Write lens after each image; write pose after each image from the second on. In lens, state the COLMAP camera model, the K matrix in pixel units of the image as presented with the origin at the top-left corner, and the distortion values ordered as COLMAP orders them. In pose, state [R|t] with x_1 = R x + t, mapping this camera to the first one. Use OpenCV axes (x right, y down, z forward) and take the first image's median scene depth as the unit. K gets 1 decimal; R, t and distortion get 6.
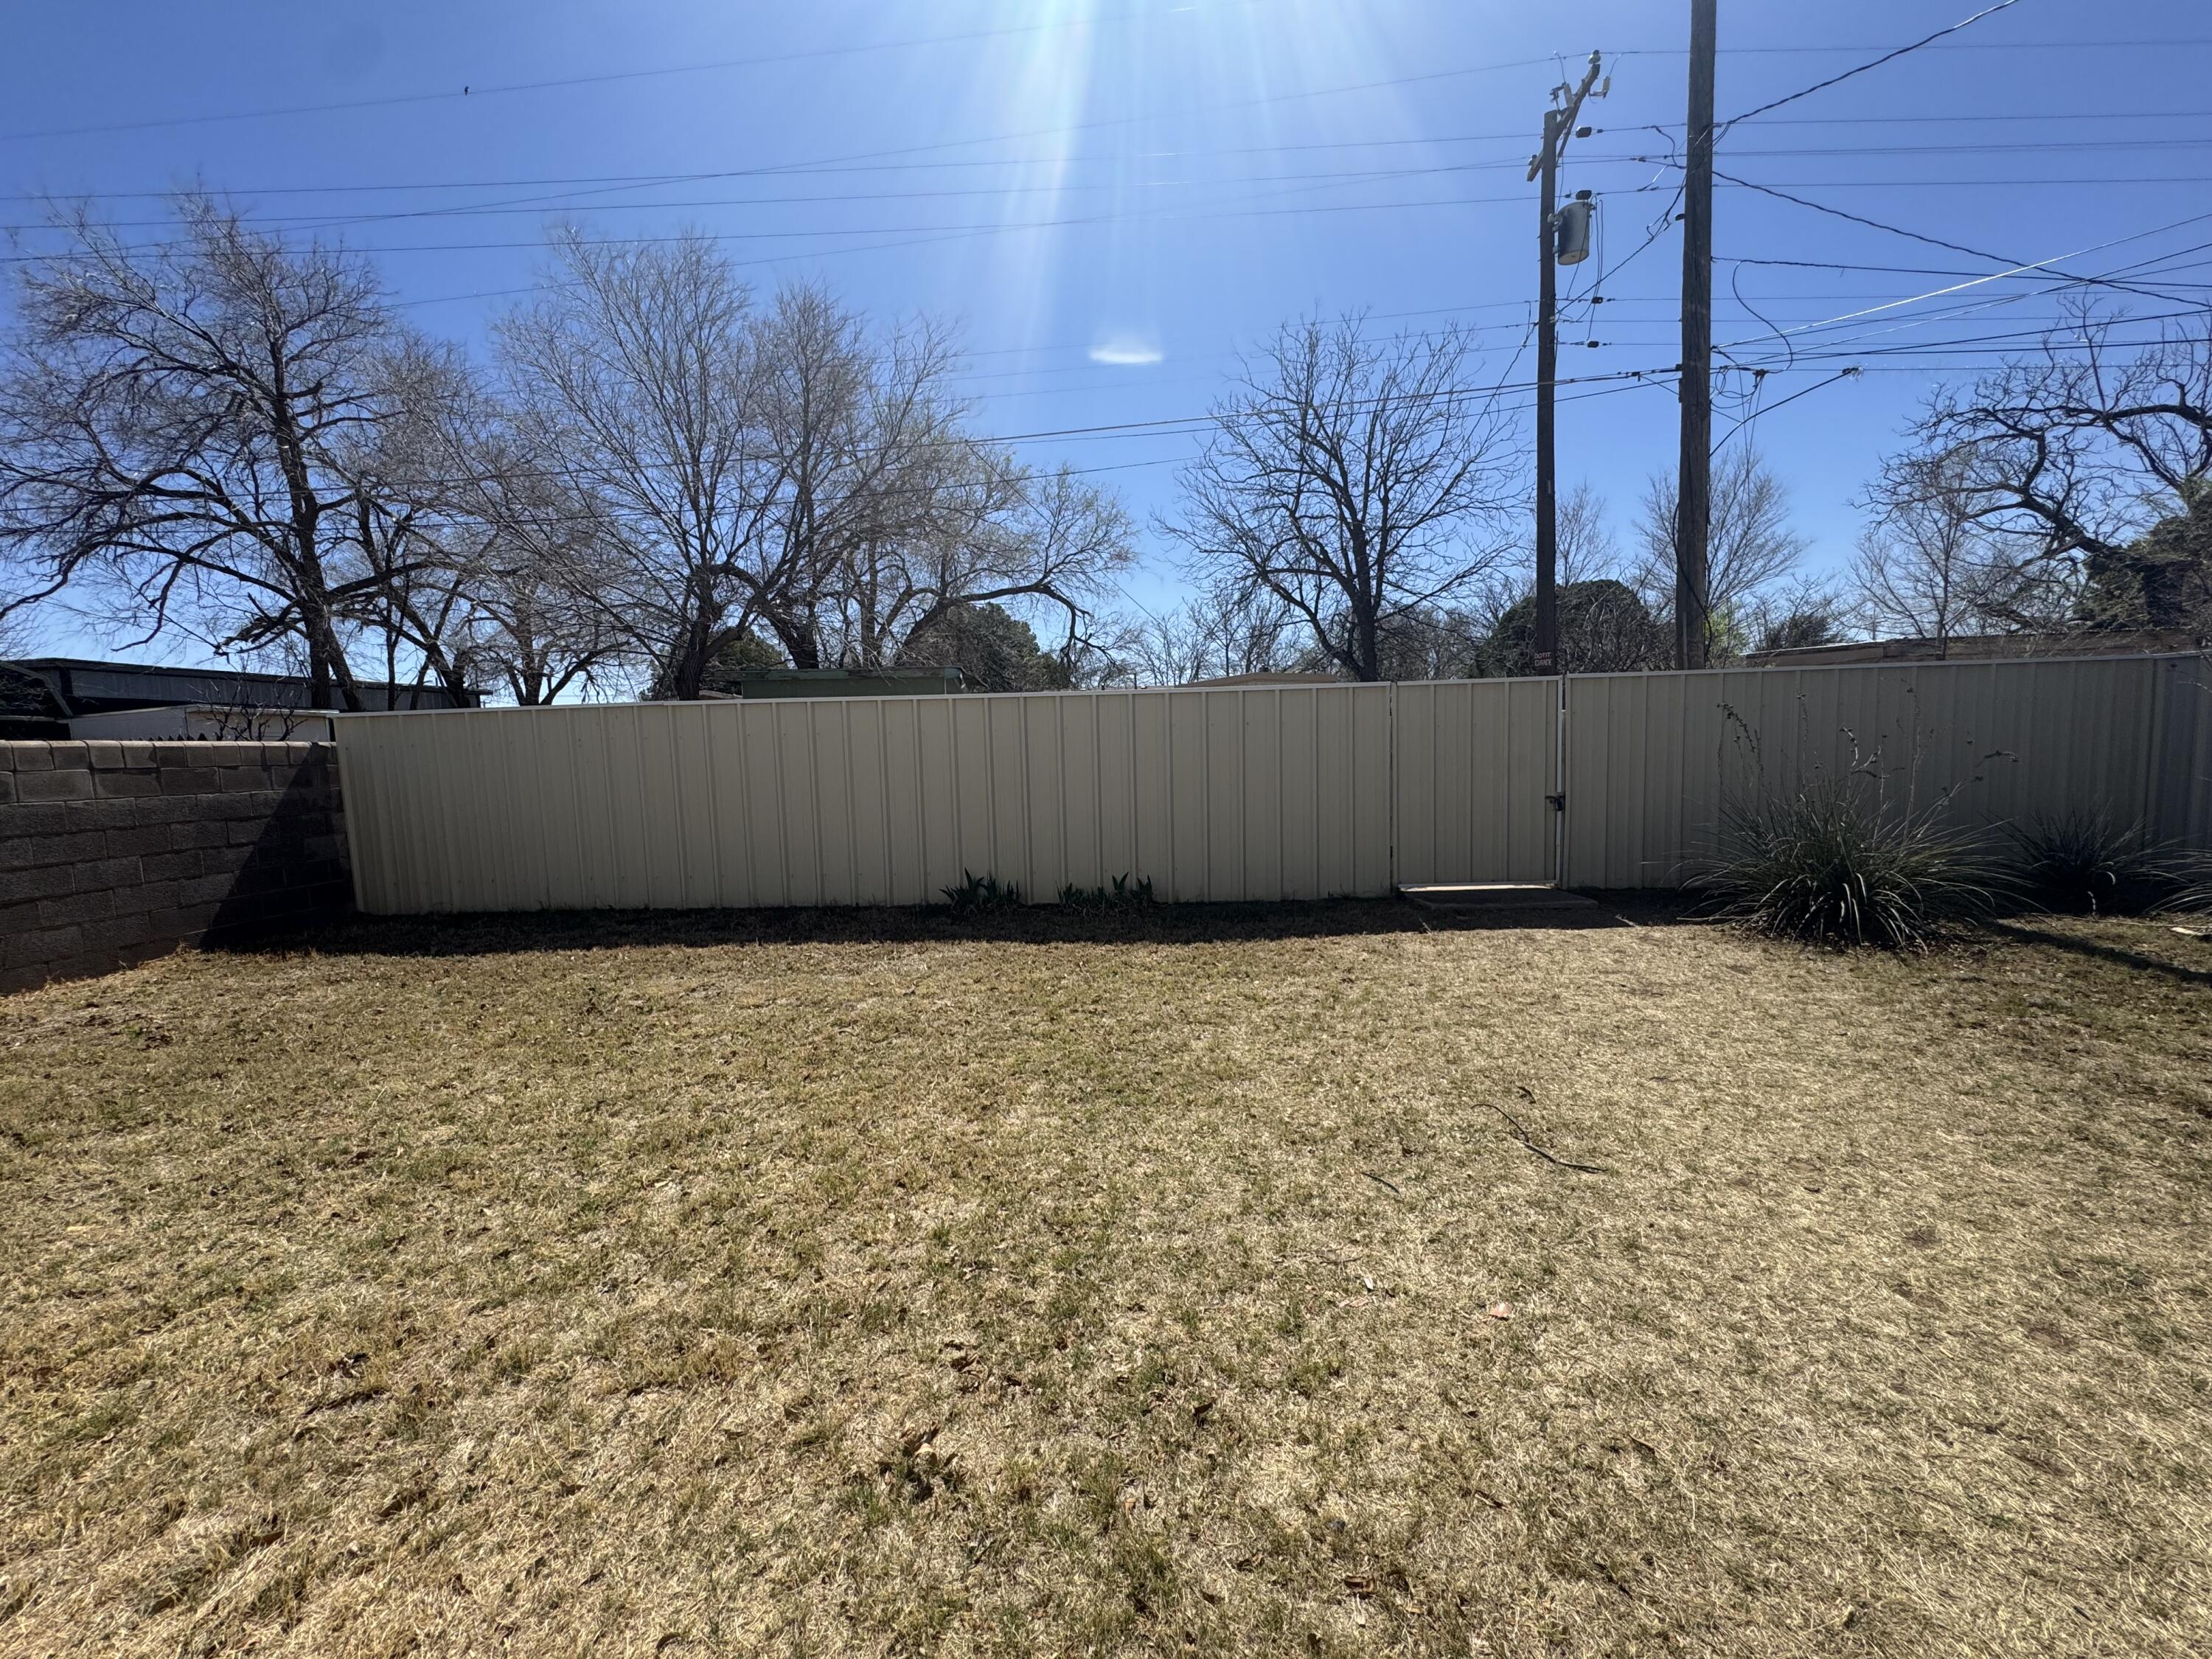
lens RADIAL K [[885.2, 0, 1105.2], [0, 885.2, 835.8], [0, 0, 1]] dist [-0.005286, 0.001083]
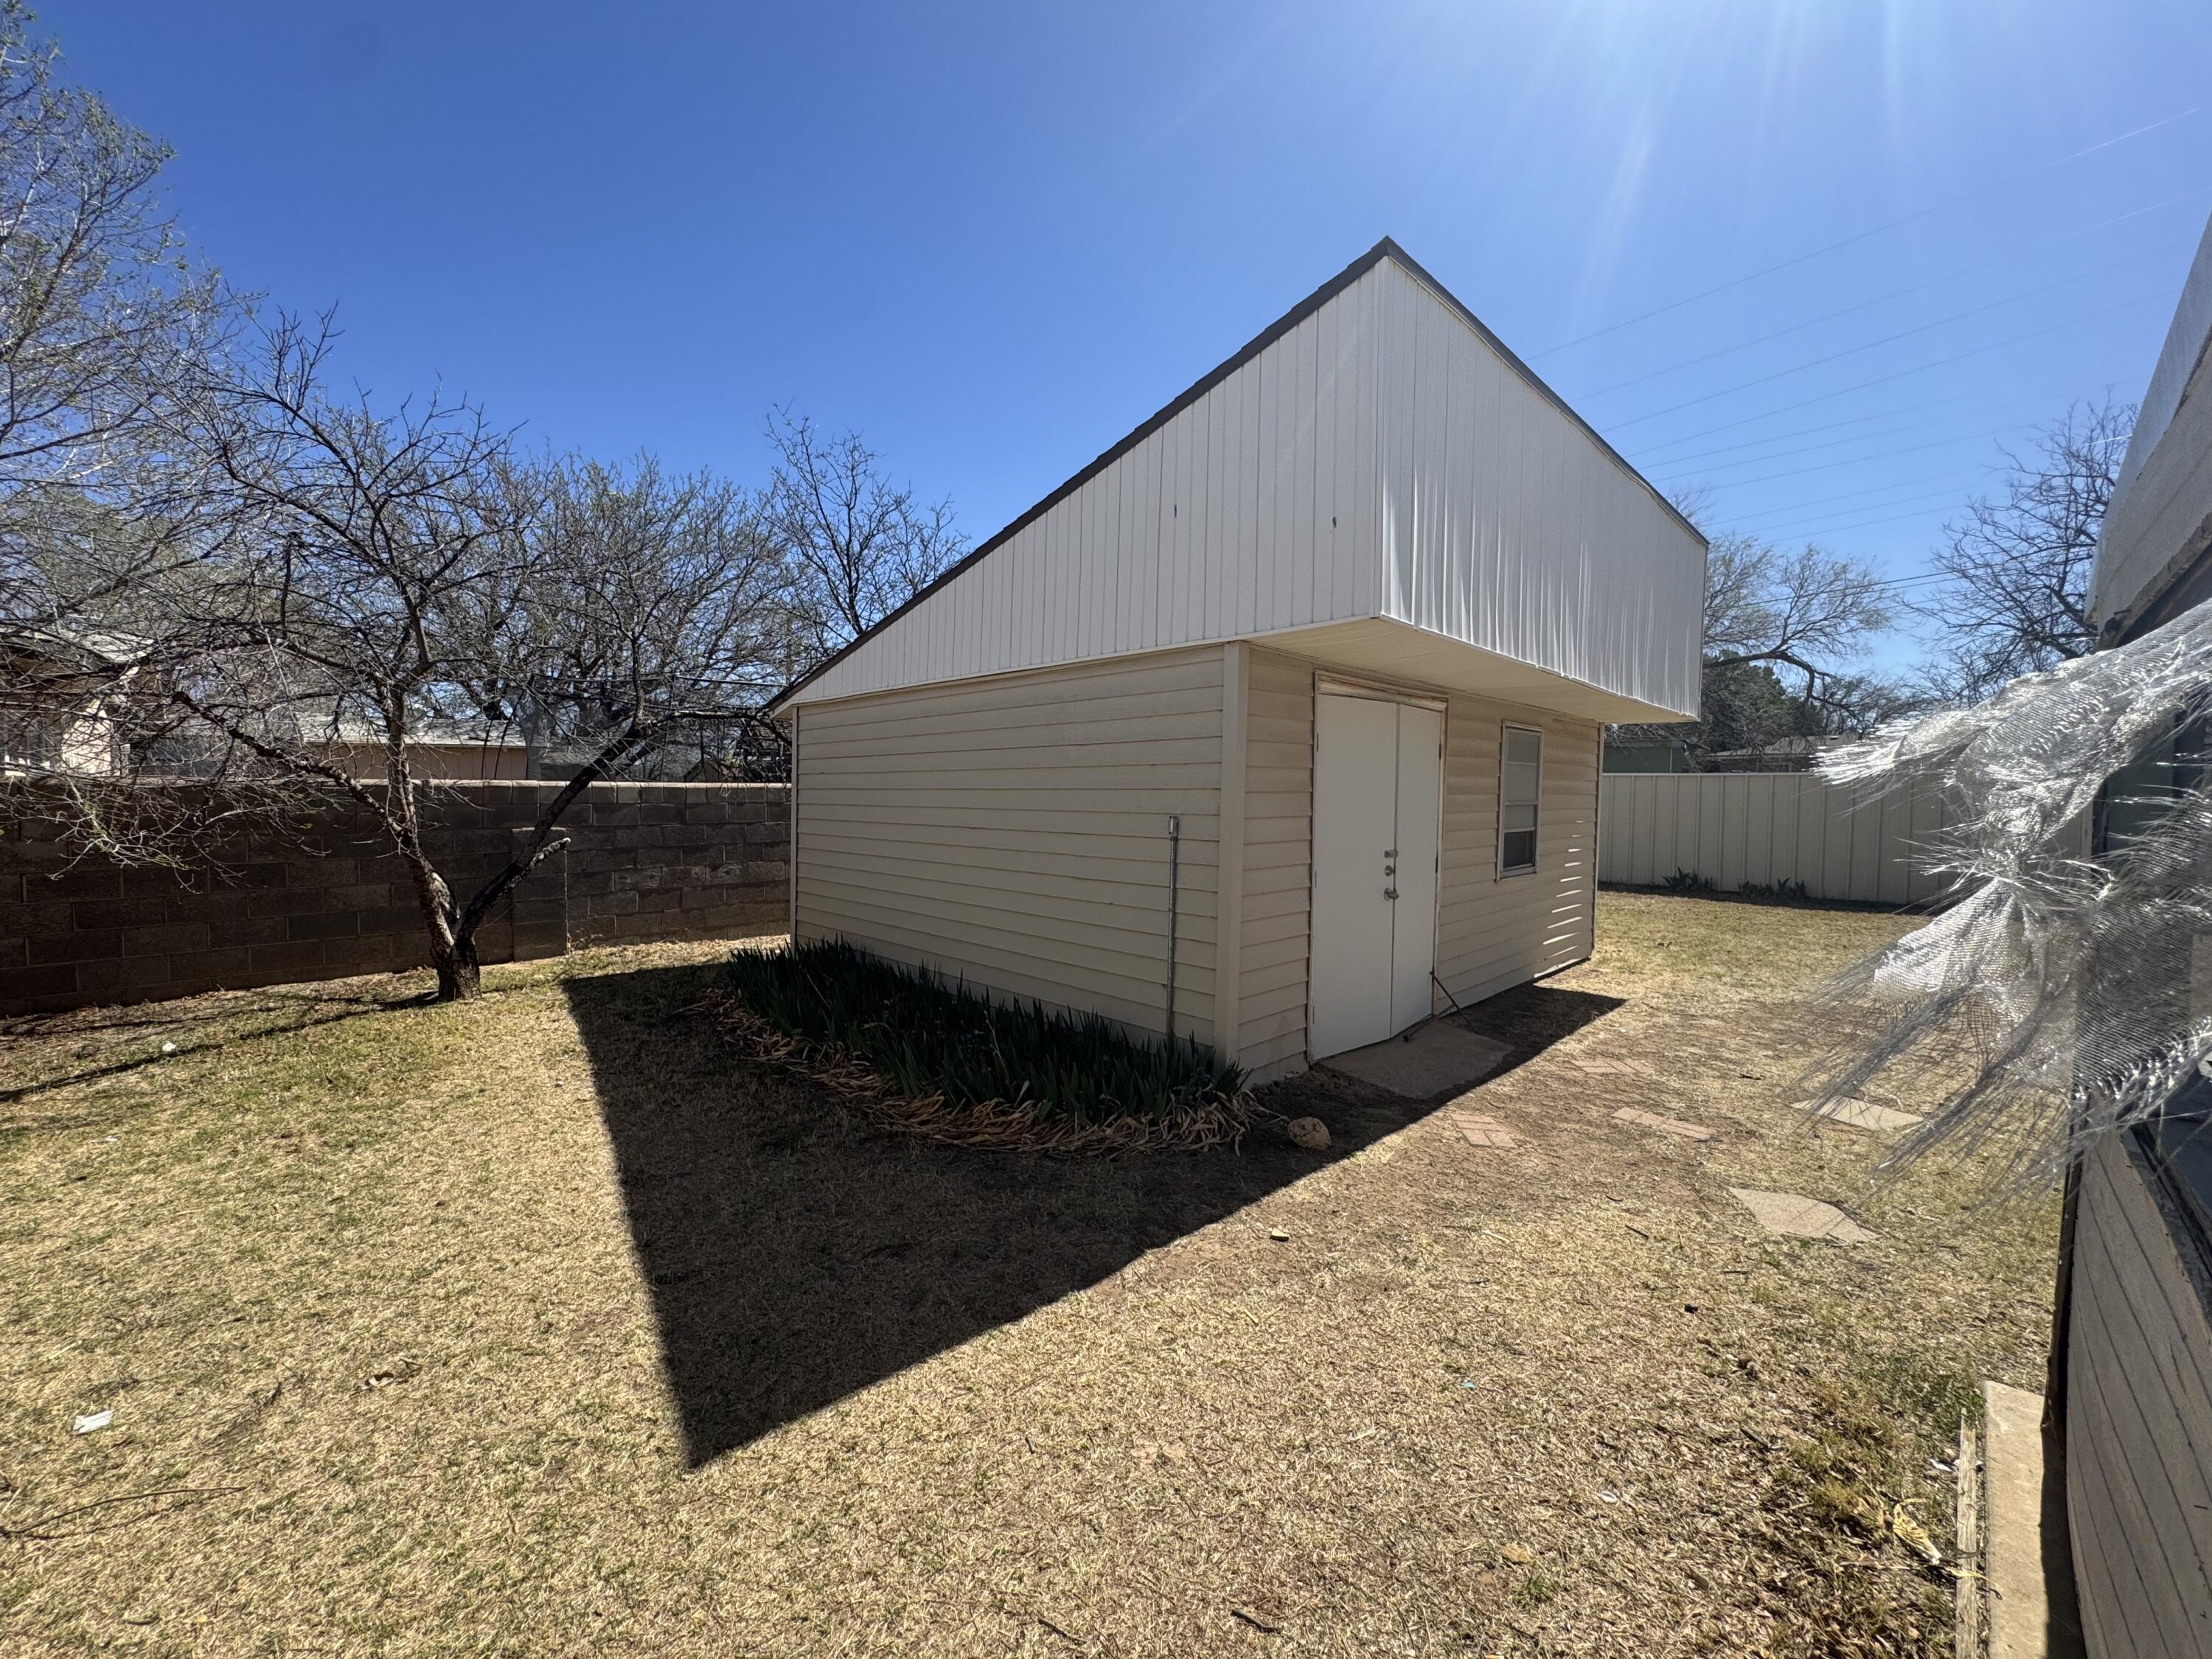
lens RADIAL K [[885.2, 0, 1097.6], [0, 885.2, 825.3], [0, 0, 1]] dist [-0.005286, 0.001083]
pose [[0.735768, 0.053404, -0.675124, 0.118918], [-0.089003, 0.995865, -0.018223, 0.056836], [0.671359, 0.073496, 0.737479, -0.739368]]
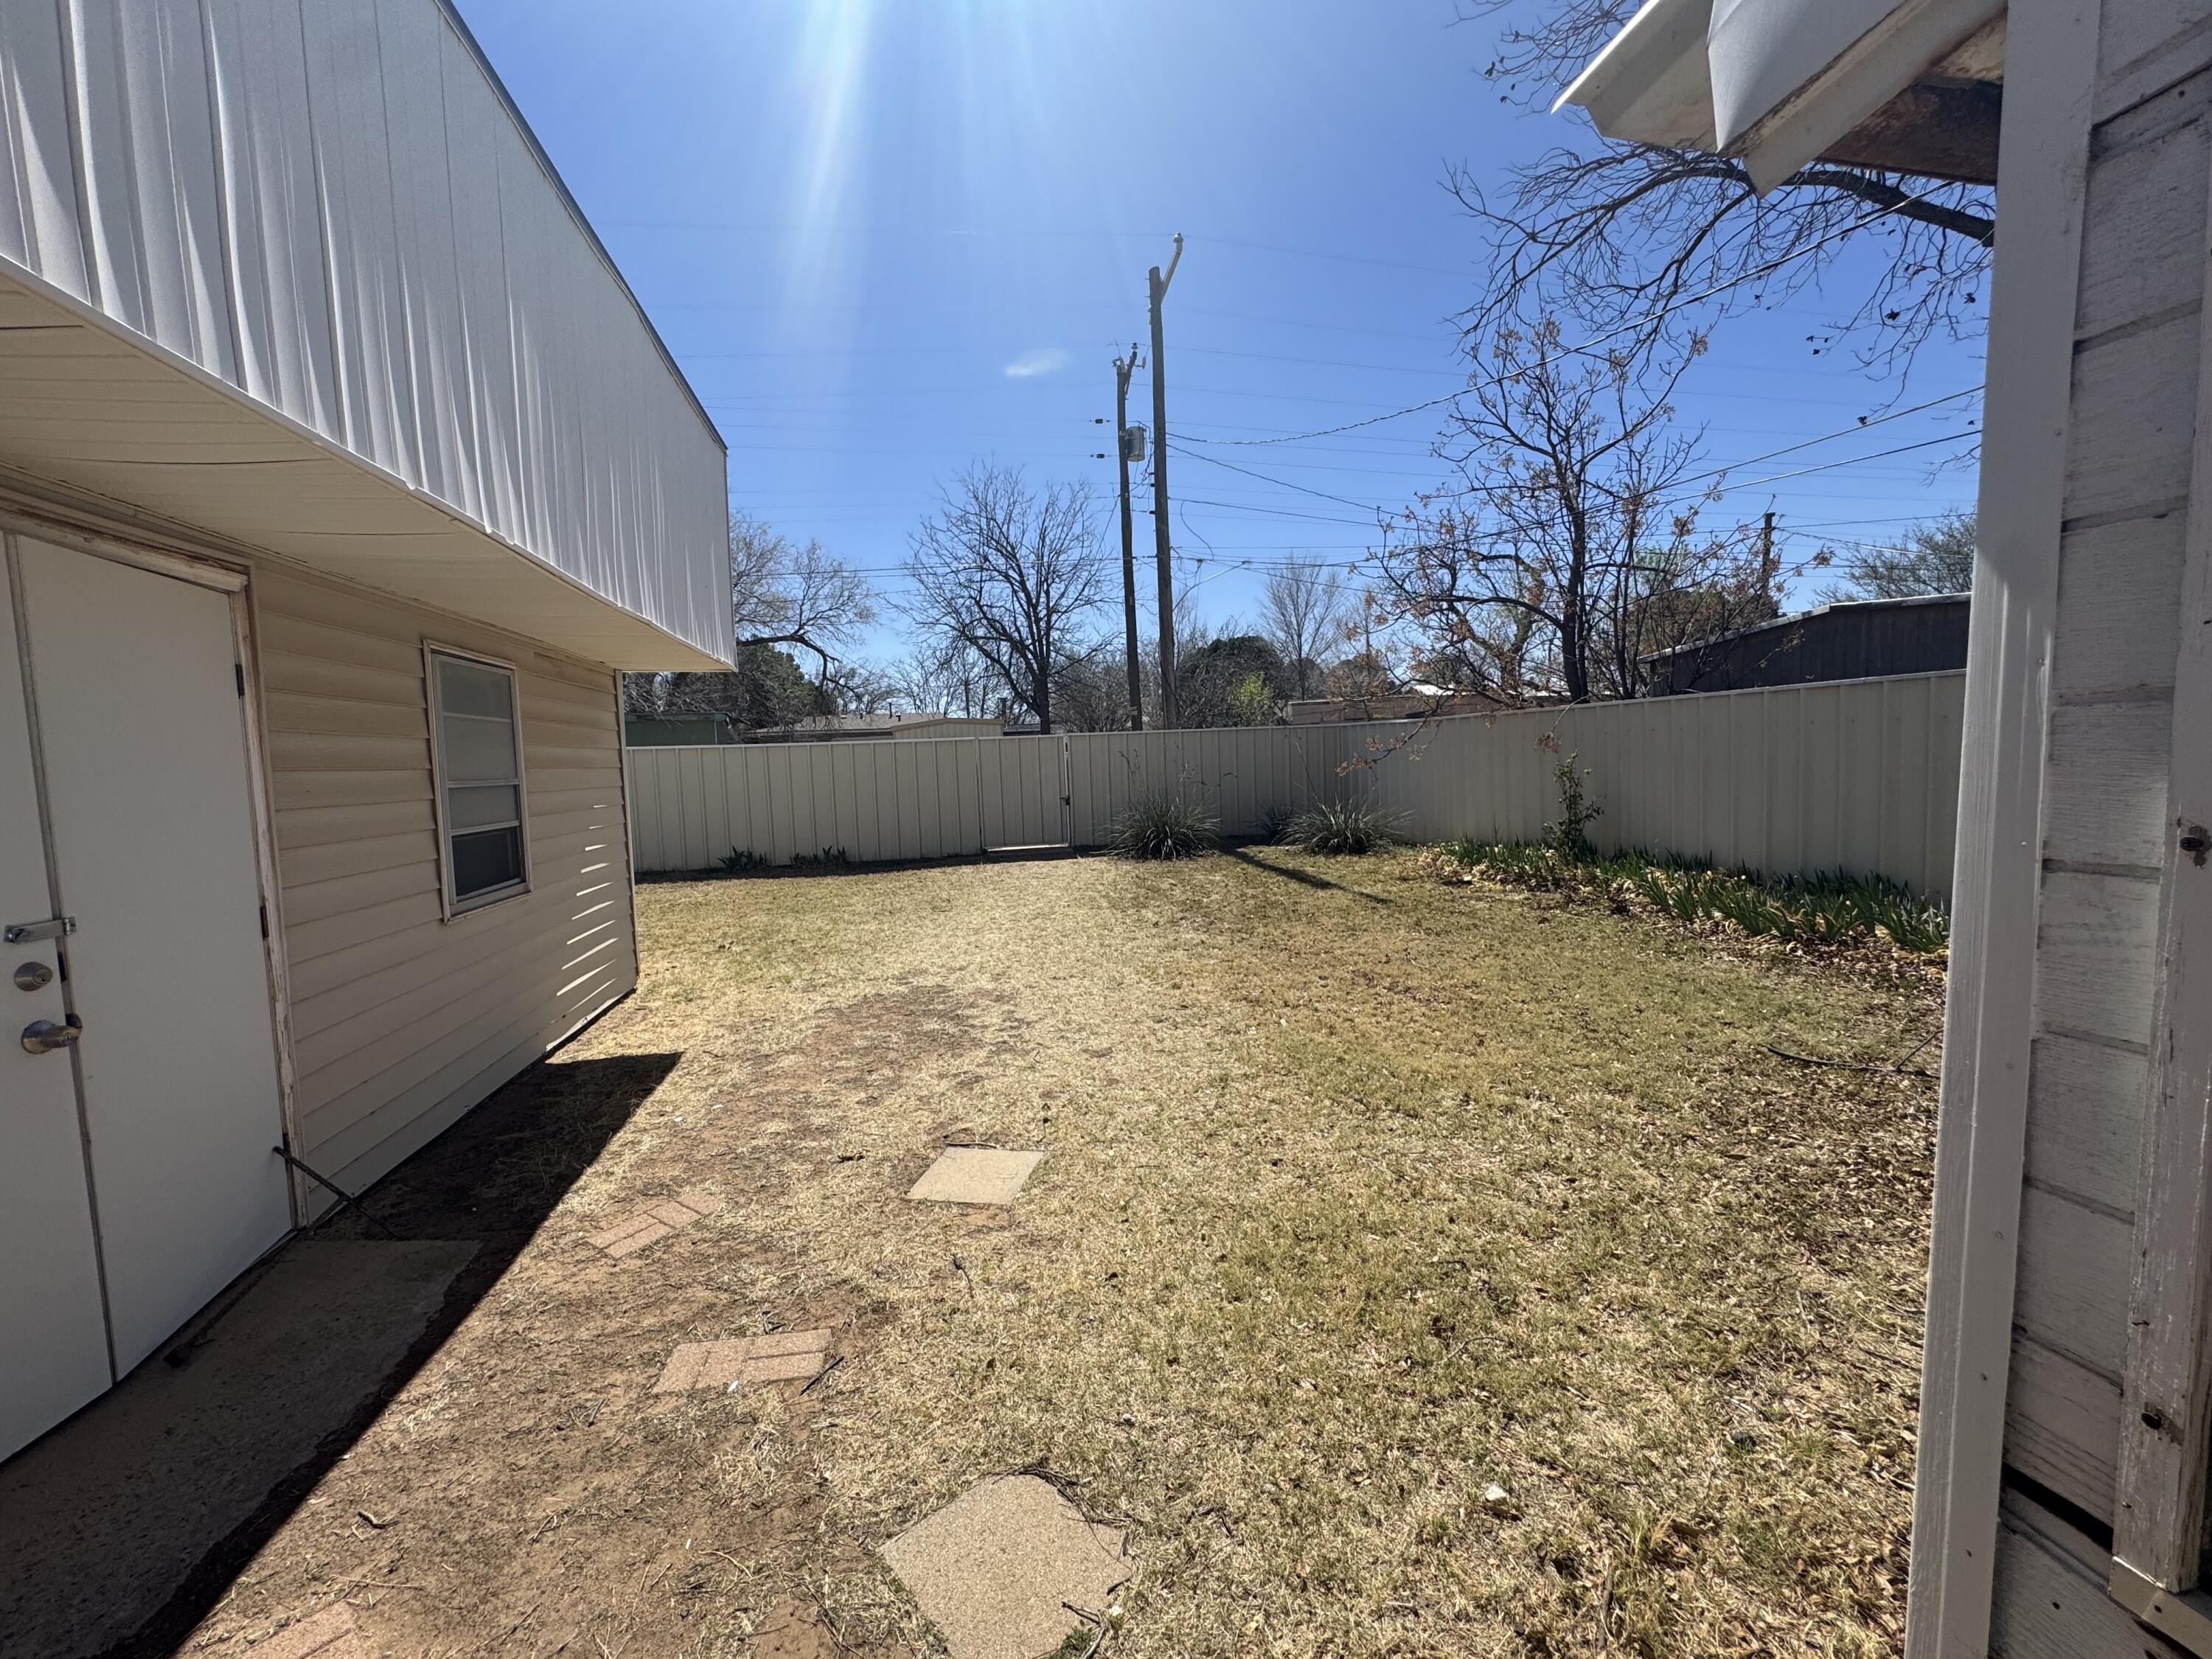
lens RADIAL K [[885.2, 0, 1111.4], [0, 885.2, 827.3], [0, 0, 1]] dist [-0.005286, 0.001083]
pose [[0.969667, -0.029103, 0.242692, 0.086976], [0.035854, 0.999082, -0.023445, 0.041695], [-0.241787, 0.031435, 0.969820, -0.527914]]
